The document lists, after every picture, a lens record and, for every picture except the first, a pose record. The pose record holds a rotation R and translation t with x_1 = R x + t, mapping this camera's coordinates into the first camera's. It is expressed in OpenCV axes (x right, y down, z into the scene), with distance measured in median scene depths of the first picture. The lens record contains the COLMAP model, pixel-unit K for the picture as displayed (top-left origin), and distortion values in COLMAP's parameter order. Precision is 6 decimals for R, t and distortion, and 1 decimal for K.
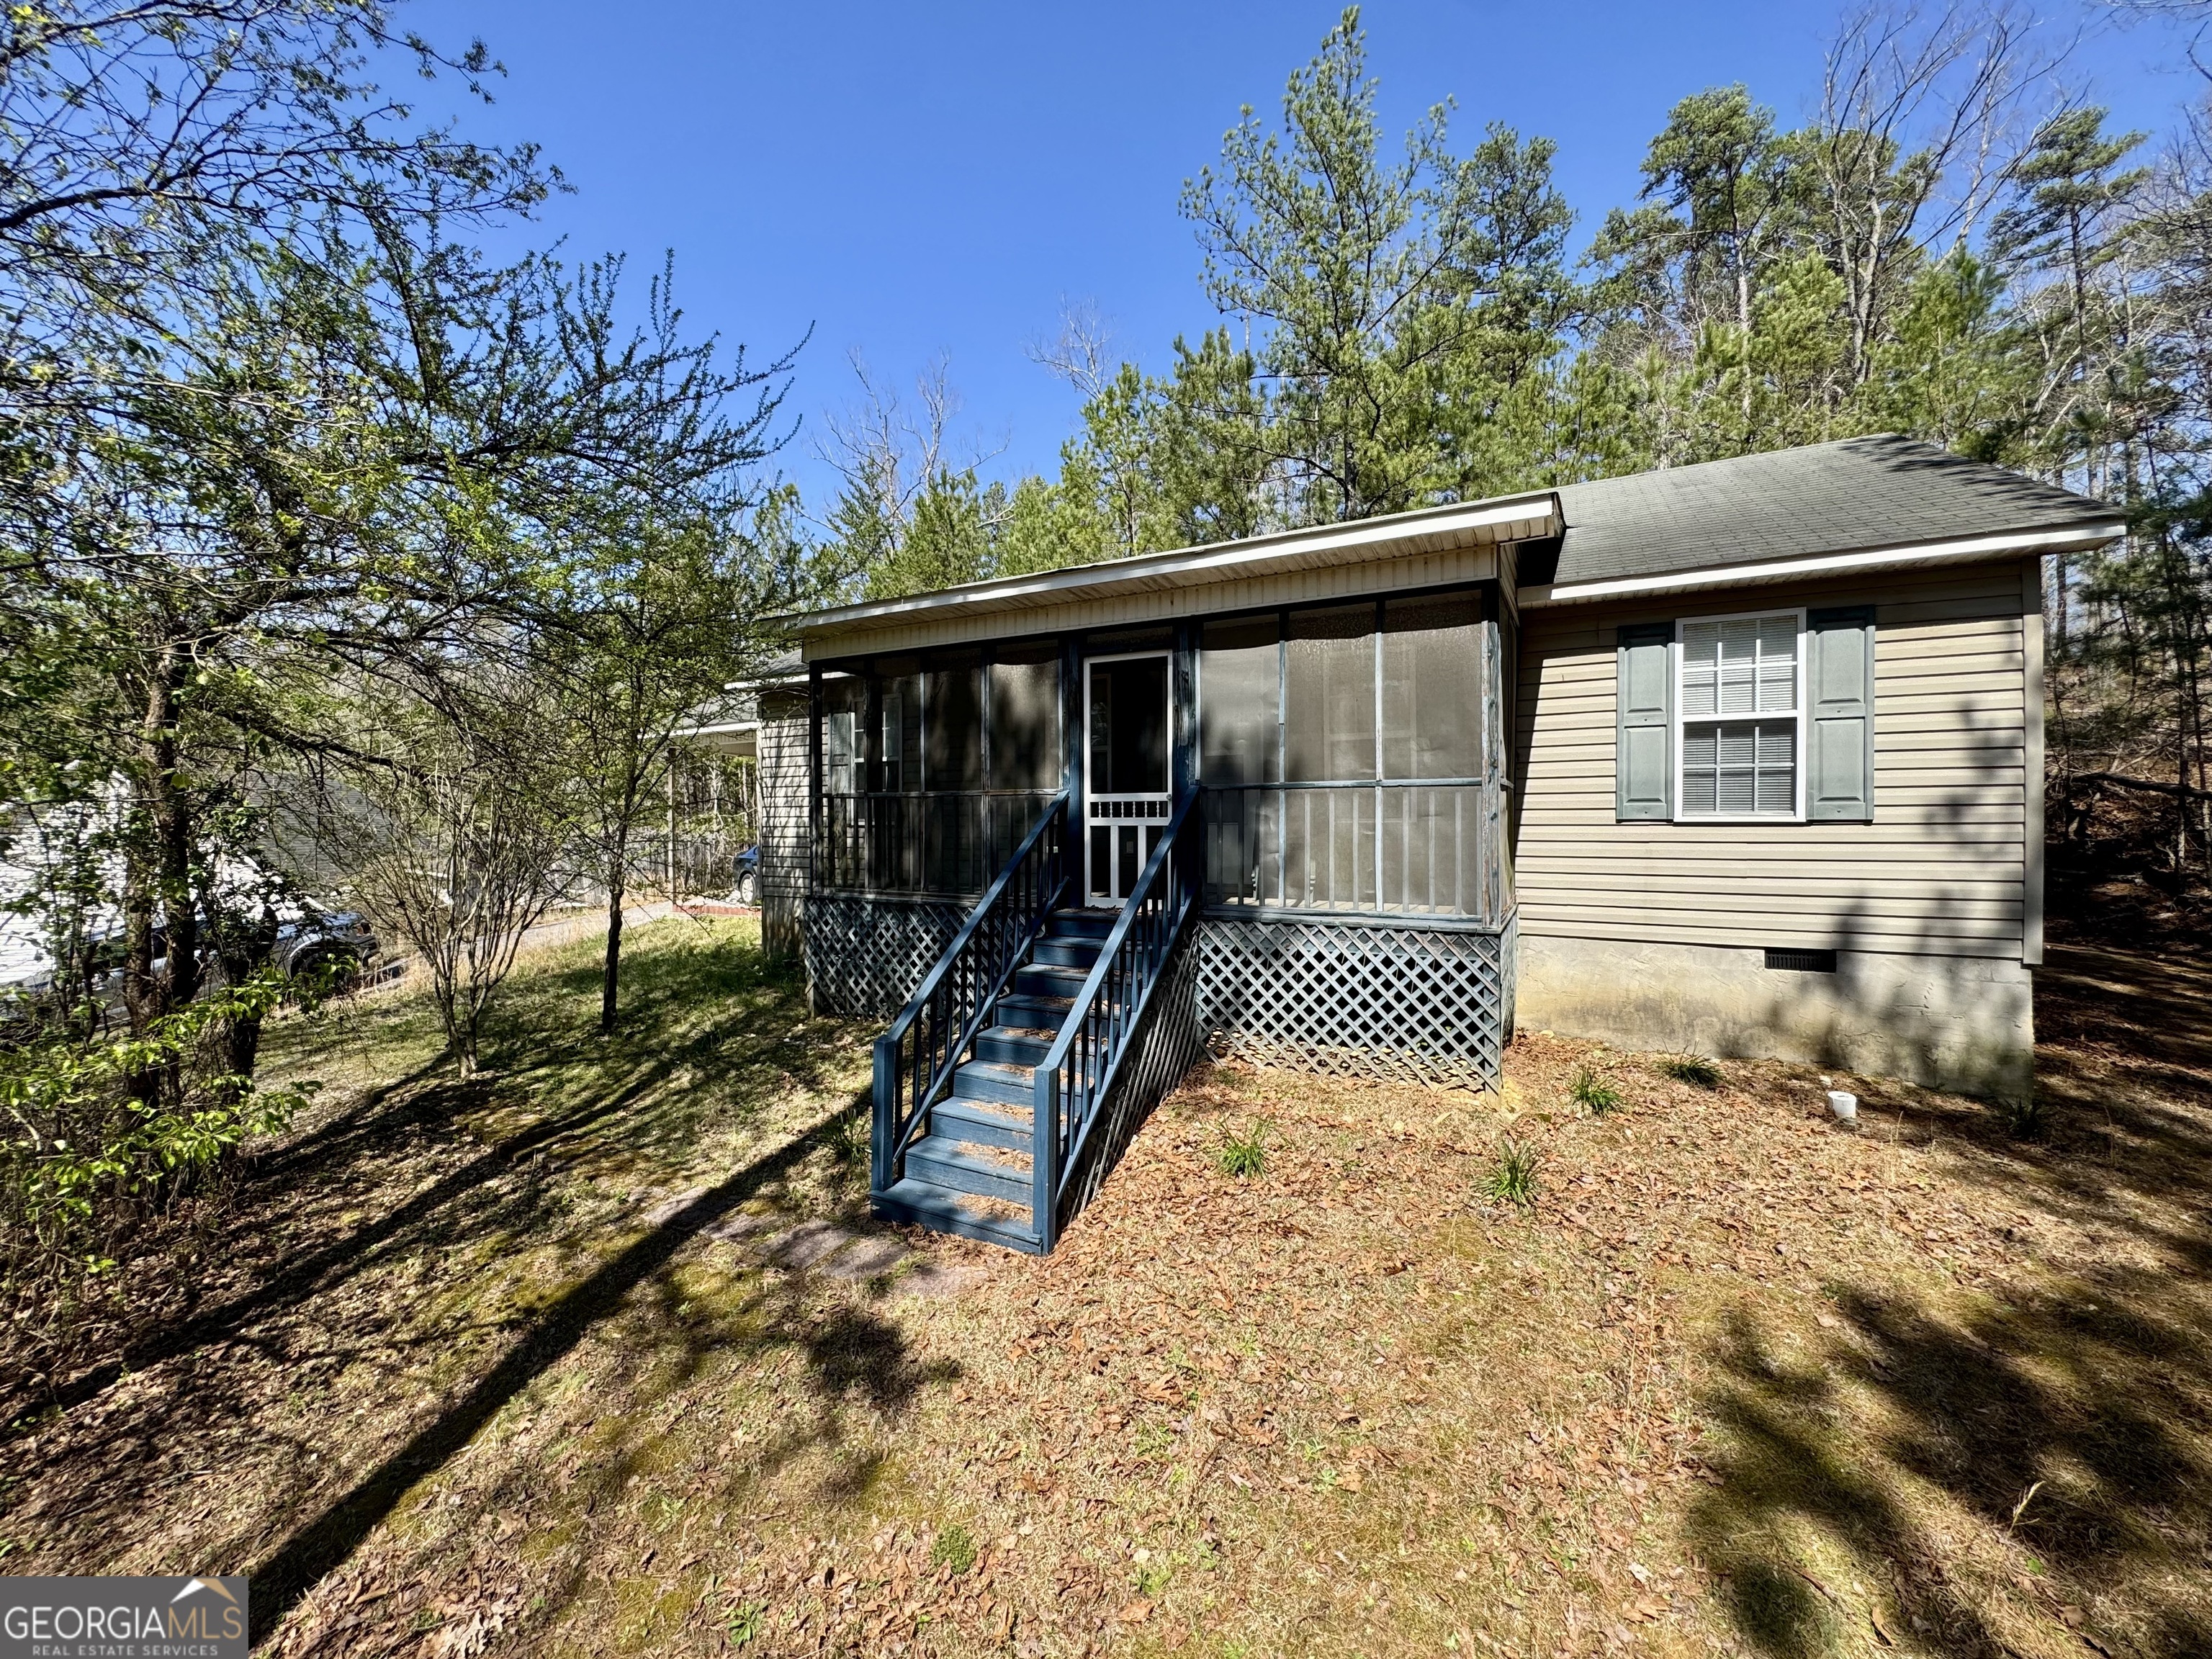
lens RADIAL K [[888.0, 0, 1090.5], [0, 888.0, 818.5], [0, 0, 1]] dist [-0.000990, -0.000395]
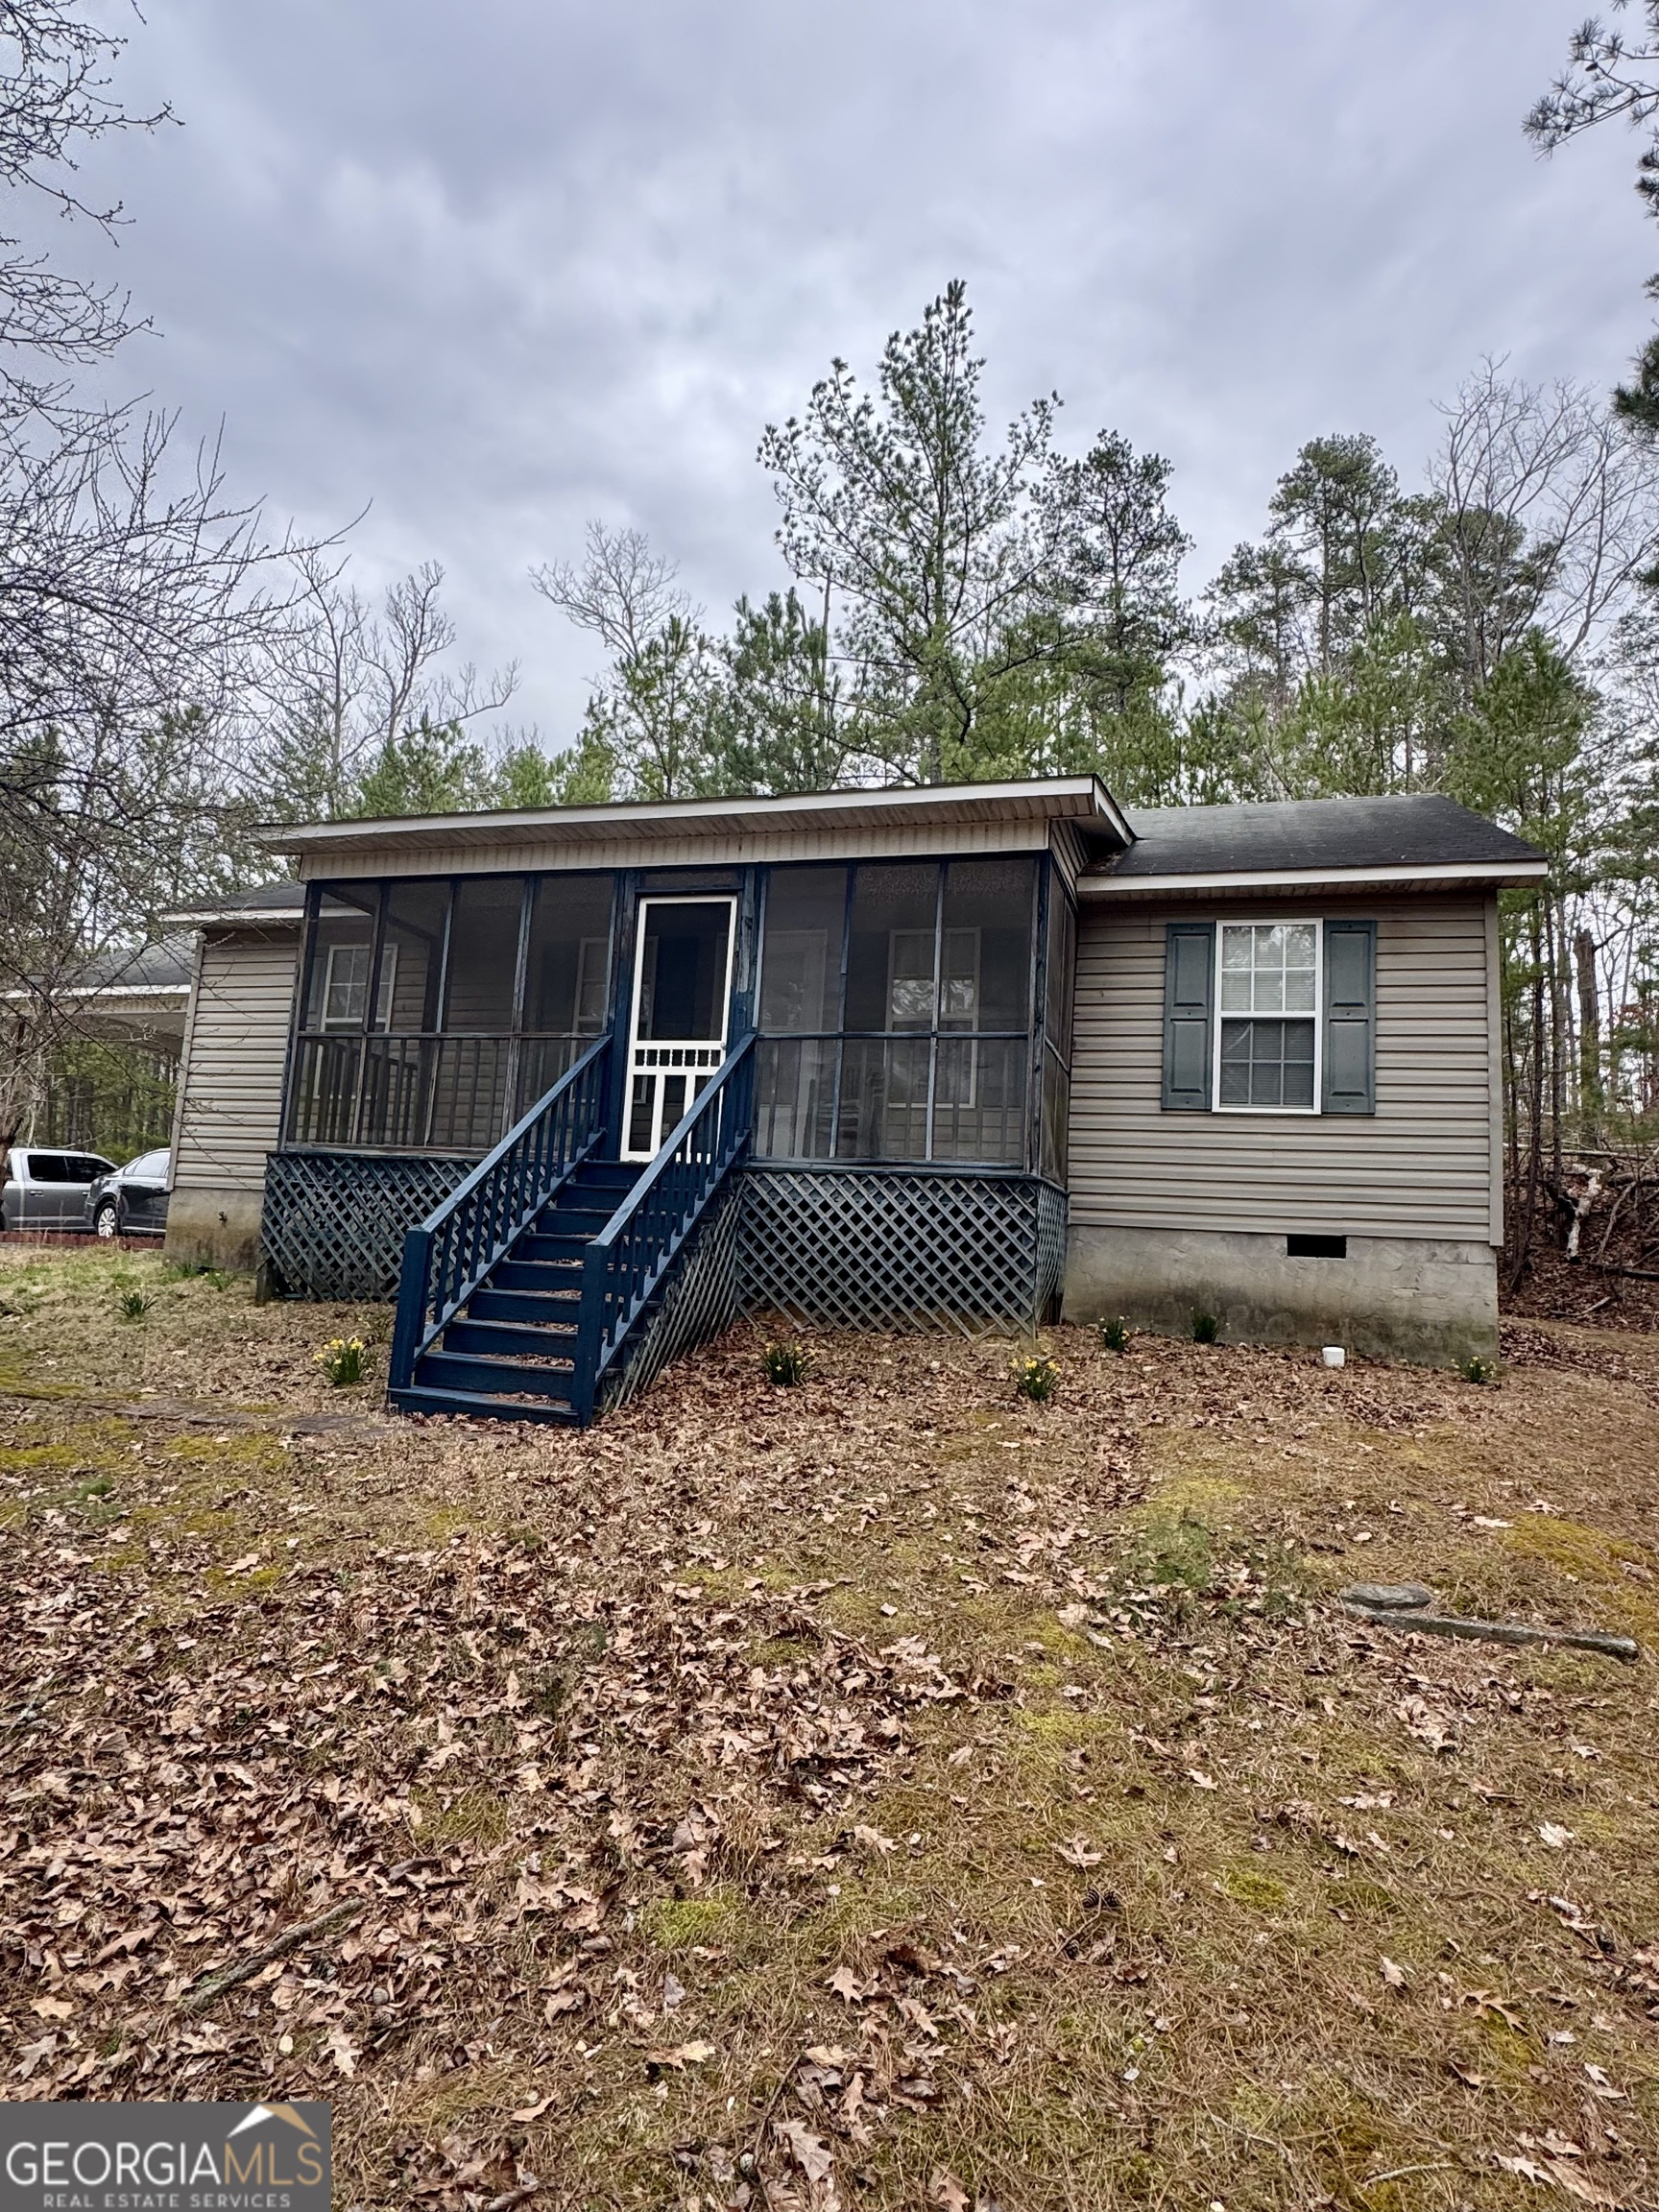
lens RADIAL K [[1266.0, 0, 831.9], [0, 1266.0, 1115.3], [0, 0, 1]] dist [0.001686, 0.001235]
pose [[0.975999, 0.078346, 0.203195, -0.063788], [-0.054980, 0.991467, -0.118197, 0.196379], [-0.210722, 0.104189, 0.971978, -0.316013]]
